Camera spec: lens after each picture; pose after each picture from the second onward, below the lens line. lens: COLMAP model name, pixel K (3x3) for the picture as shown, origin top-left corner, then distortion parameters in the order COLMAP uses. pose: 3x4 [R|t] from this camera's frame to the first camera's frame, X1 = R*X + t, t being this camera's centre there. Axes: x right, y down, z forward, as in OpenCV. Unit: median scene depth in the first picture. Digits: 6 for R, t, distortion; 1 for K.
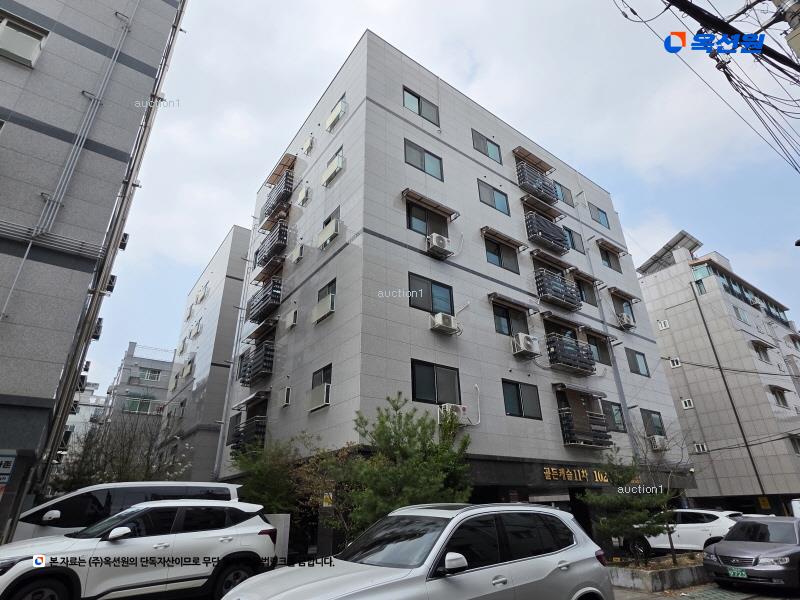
lens RADIAL K [[437.3, 0, 398.0], [0, 437.3, 299.7], [0, 0, 1]] dist [-0.003215, -0.001427]
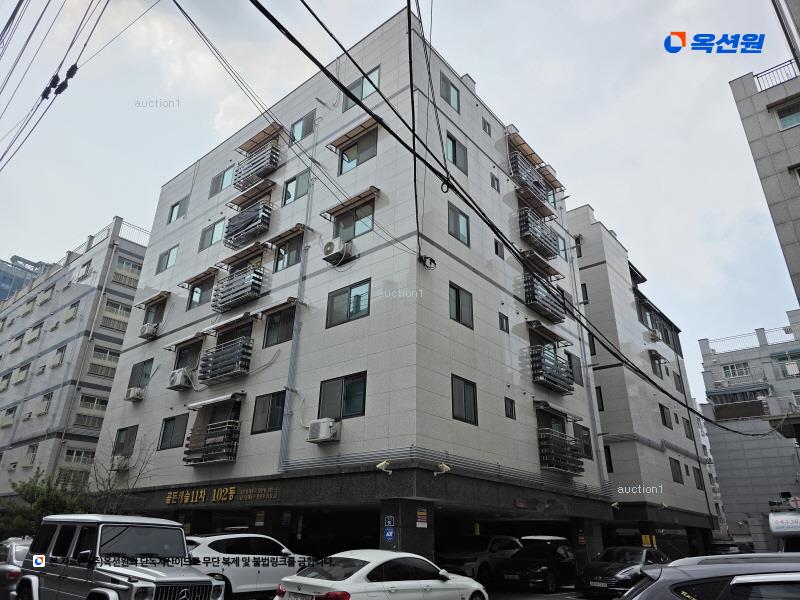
lens RADIAL K [[538.5, 0, 400.1], [0, 538.5, 295.2], [0, 0, 1]] dist [0.052786, -0.020813]
pose [[0.236161, -0.384807, -0.892273, 1.683297], [0.397378, 0.876199, -0.272700, 0.499712], [0.886746, -0.290169, 0.359838, 1.053677]]
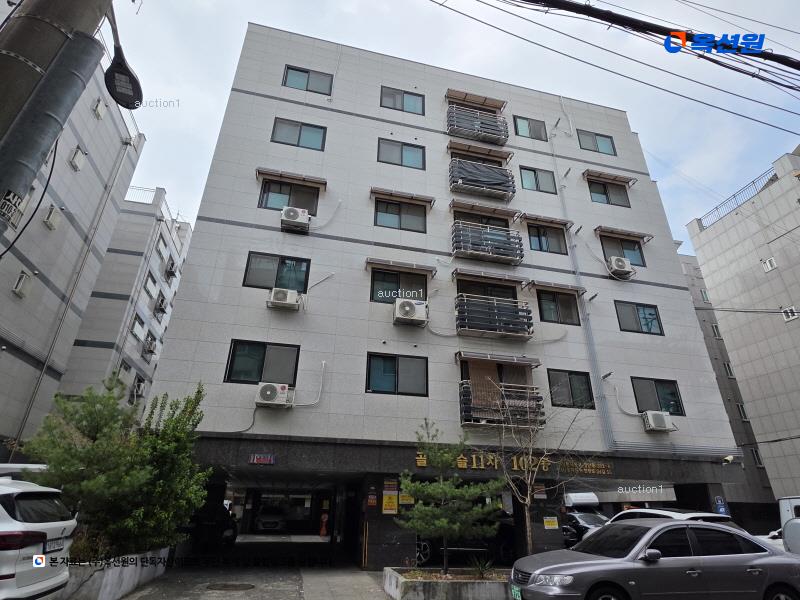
lens RADIAL K [[437.3, 0, 401.8], [0, 437.3, 299.5], [0, 0, 1]] dist [-0.003215, -0.001427]
pose [[0.924602, -0.138016, -0.355053, 0.586806], [0.137679, 0.990126, -0.026347, 0.100046], [0.355183, -0.024523, 0.934475, 0.186535]]
